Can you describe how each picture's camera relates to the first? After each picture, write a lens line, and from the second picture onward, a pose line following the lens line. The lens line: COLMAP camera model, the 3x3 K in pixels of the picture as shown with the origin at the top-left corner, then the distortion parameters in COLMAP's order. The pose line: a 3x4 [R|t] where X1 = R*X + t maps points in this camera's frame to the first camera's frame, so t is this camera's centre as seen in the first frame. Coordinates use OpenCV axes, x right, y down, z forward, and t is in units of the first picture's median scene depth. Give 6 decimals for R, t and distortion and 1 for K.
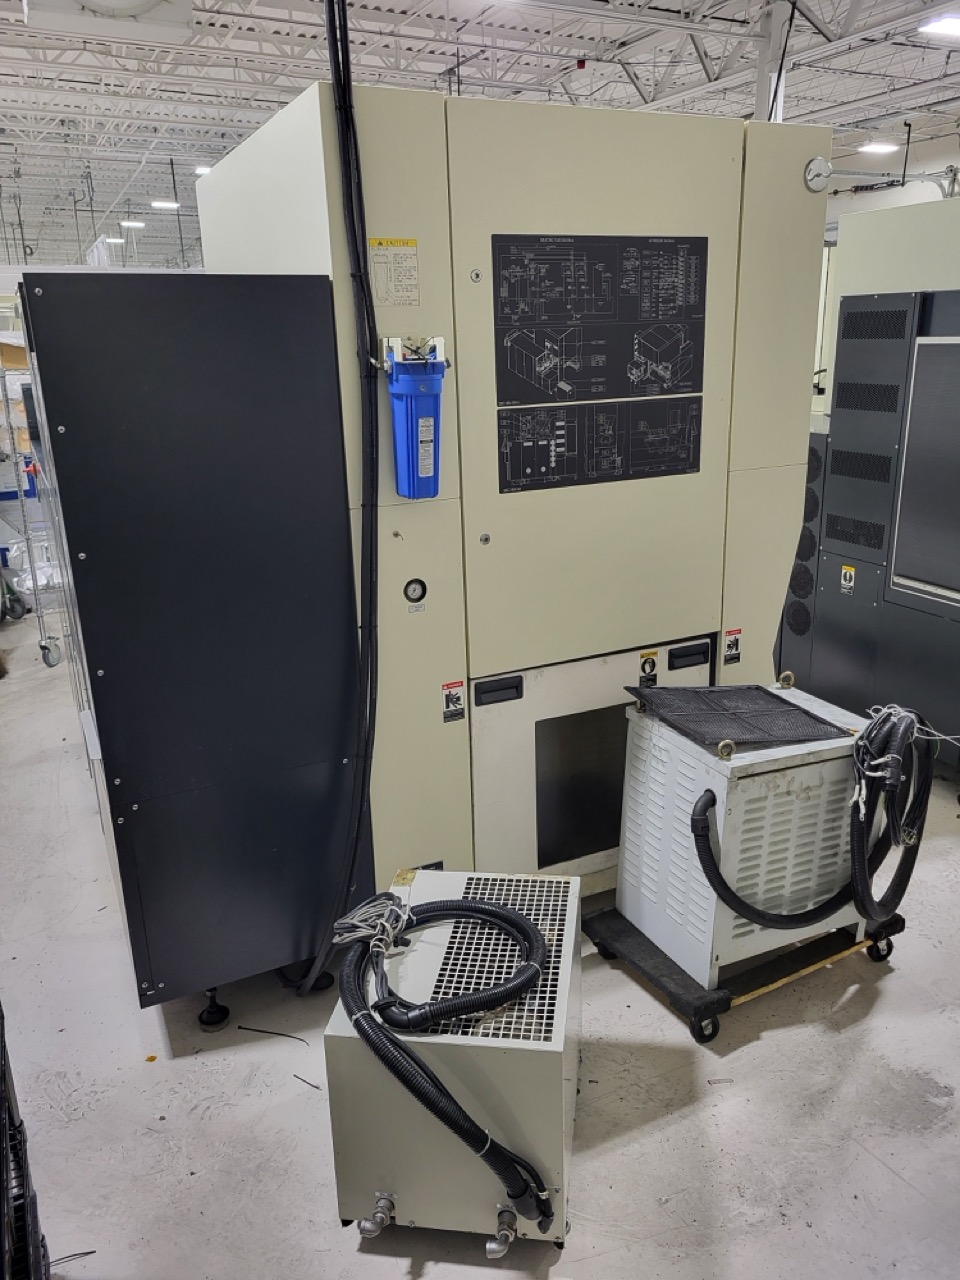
lens RADIAL K [[969.6, 0, 491.9], [0, 969.6, 639.7], [0, 0, 1]] dist [0.044036, -0.034975]
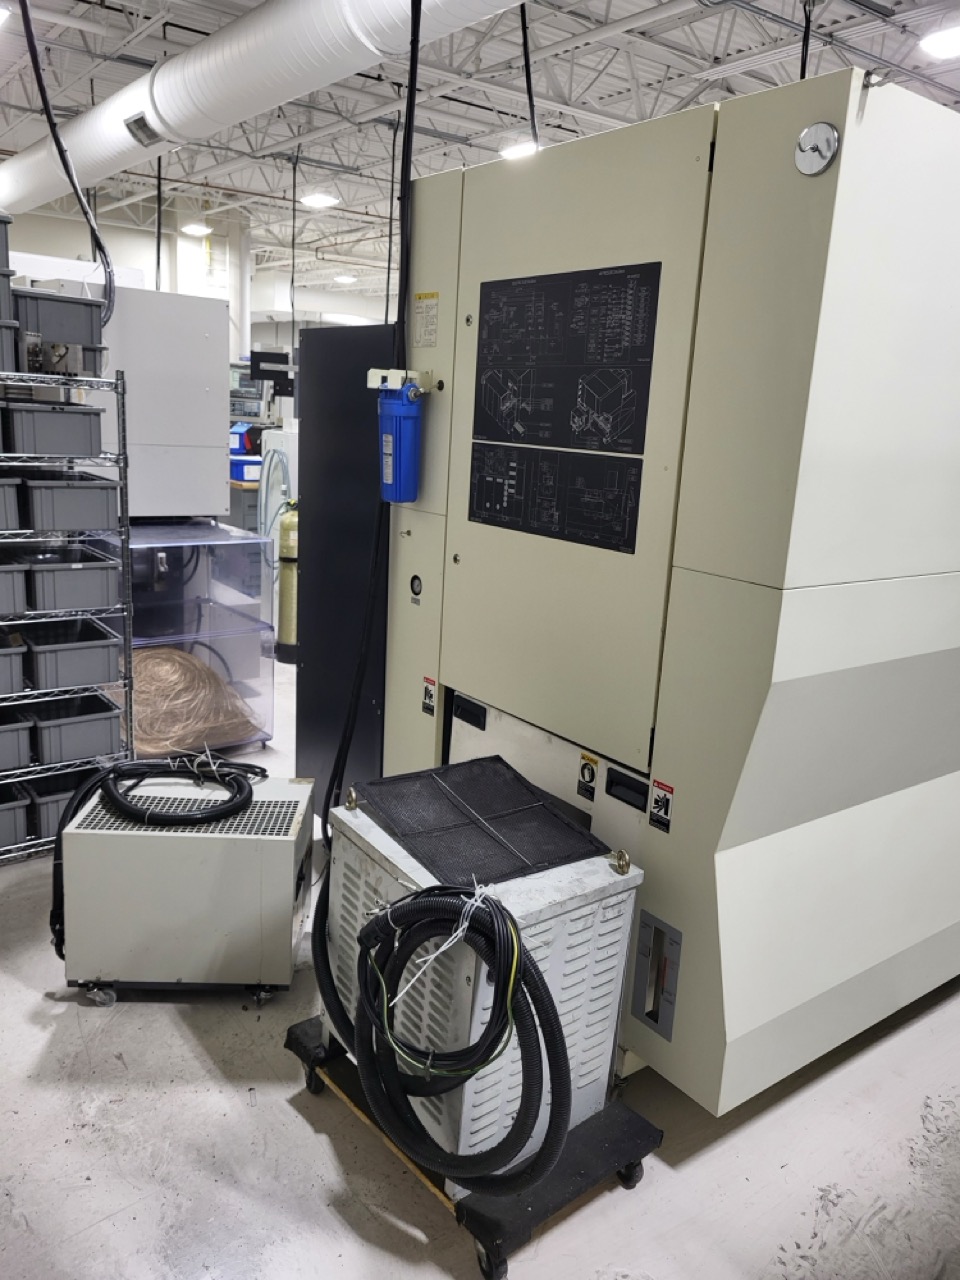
lens RADIAL K [[969.6, 0, 507.4], [0, 969.6, 643.4], [0, 0, 1]] dist [0.044036, -0.034975]
pose [[0.204358, 0.262021, -0.943177, 1.024490], [-0.358294, 0.916672, 0.177026, -0.224142], [0.910968, 0.301758, 0.281210, 0.758173]]
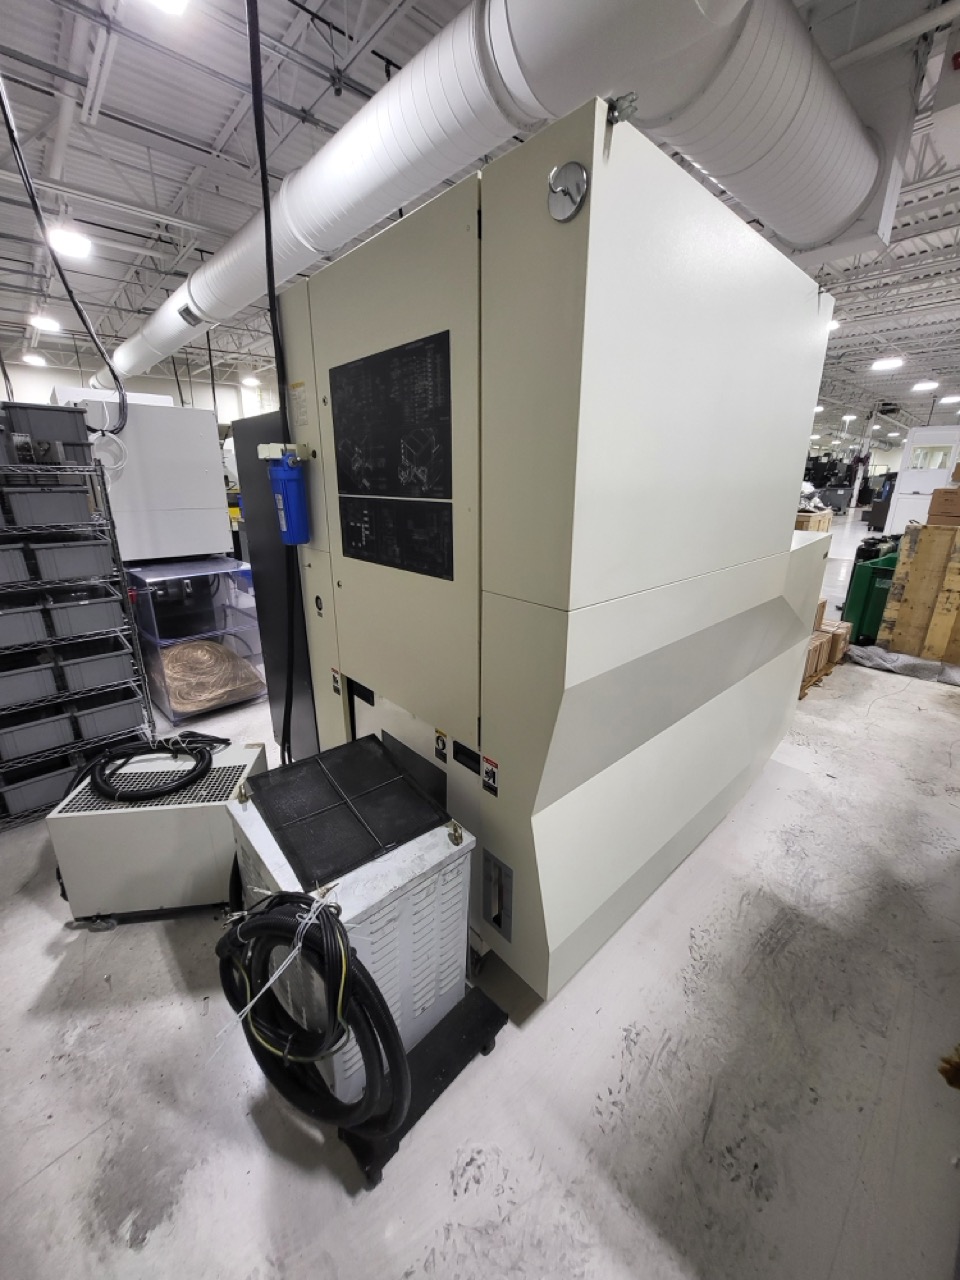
lens RADIAL K [[500.3, 0, 491.9], [0, 500.3, 632.9], [0, 0, 1]] dist [-0.002401, -0.000185]
pose [[0.294397, 0.309176, -0.904290, 0.745639], [-0.303221, 0.927552, 0.218413, -0.263514], [0.906304, 0.209900, 0.366817, 0.925122]]
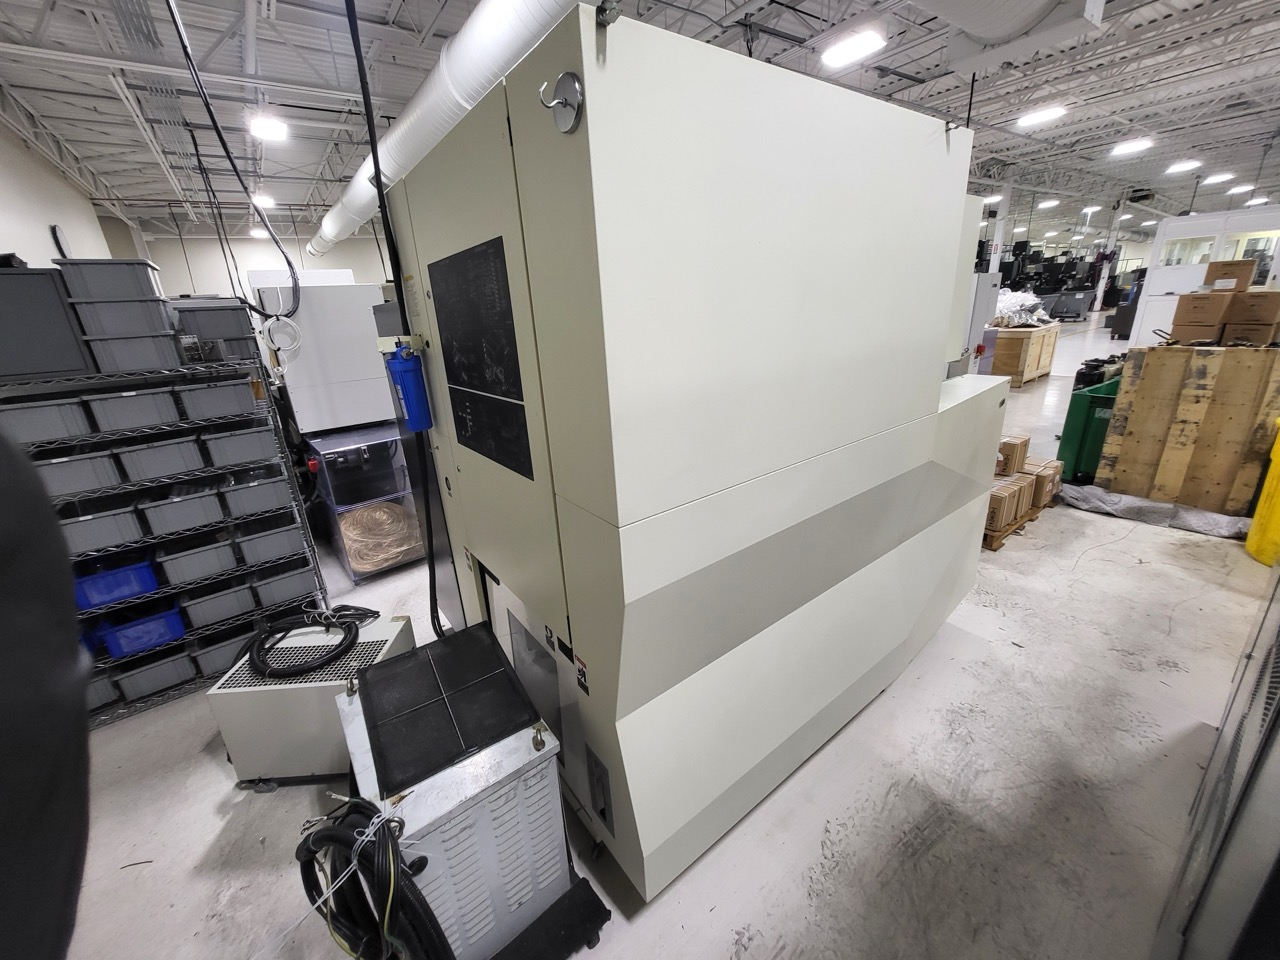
lens RADIAL K [[500.3, 0, 632.6], [0, 500.3, 474.4], [0, 0, 1]] dist [-0.002401, -0.000185]
pose [[0.184715, 0.322800, -0.928268, 0.740469], [-0.242906, 0.930212, 0.275140, -0.364180], [0.952301, 0.174659, 0.250234, 1.038945]]
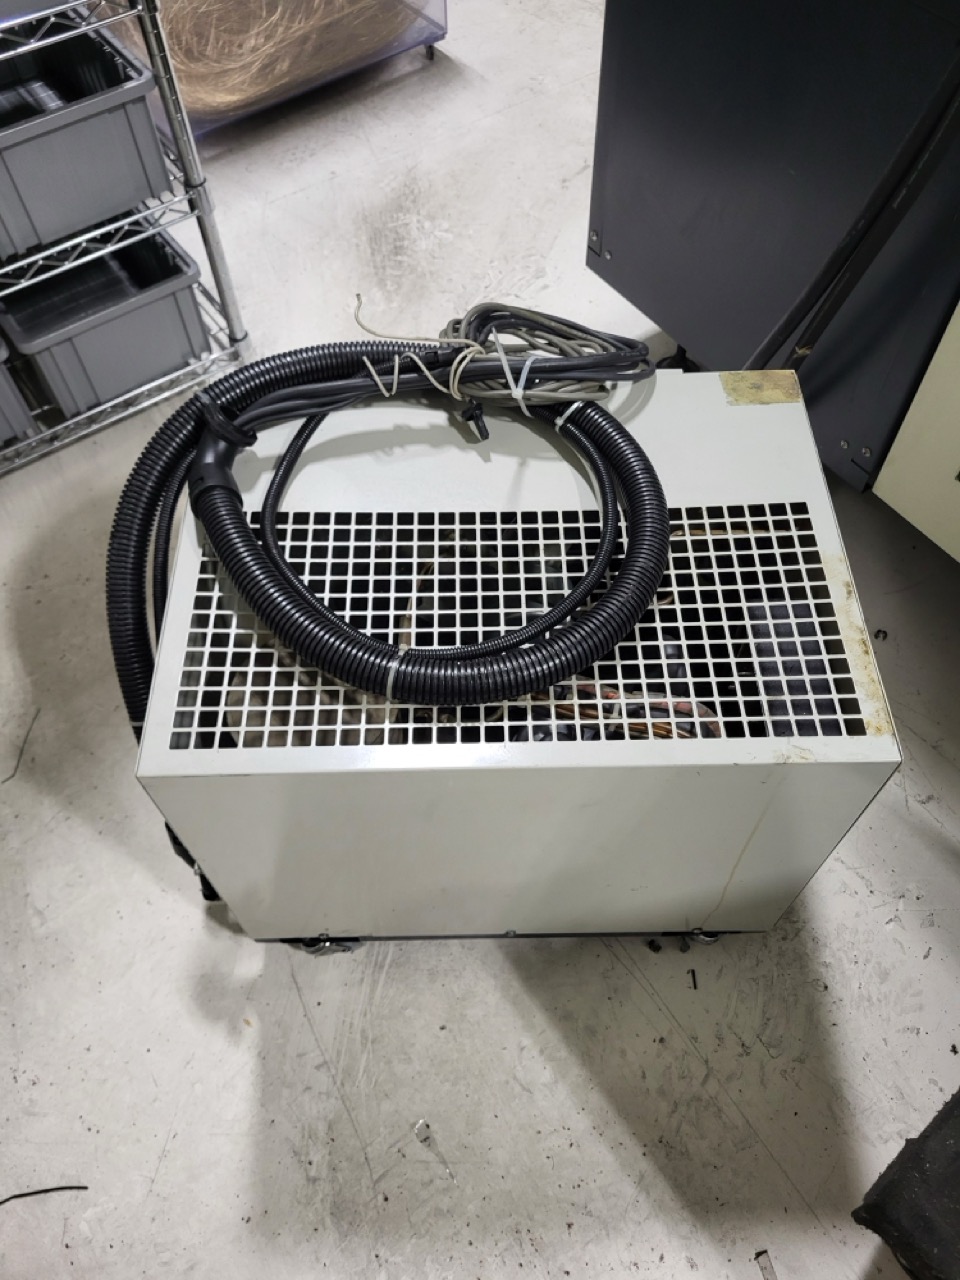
lens RADIAL K [[969.6, 0, 484.3], [0, 969.6, 649.3], [0, 0, 1]] dist [0.044036, -0.034975]
pose [[0.155299, 0.847036, -0.508342, 0.184713], [-0.285766, 0.531105, 0.797663, 0.003329], [0.945632, 0.021390, 0.324534, 0.687139]]
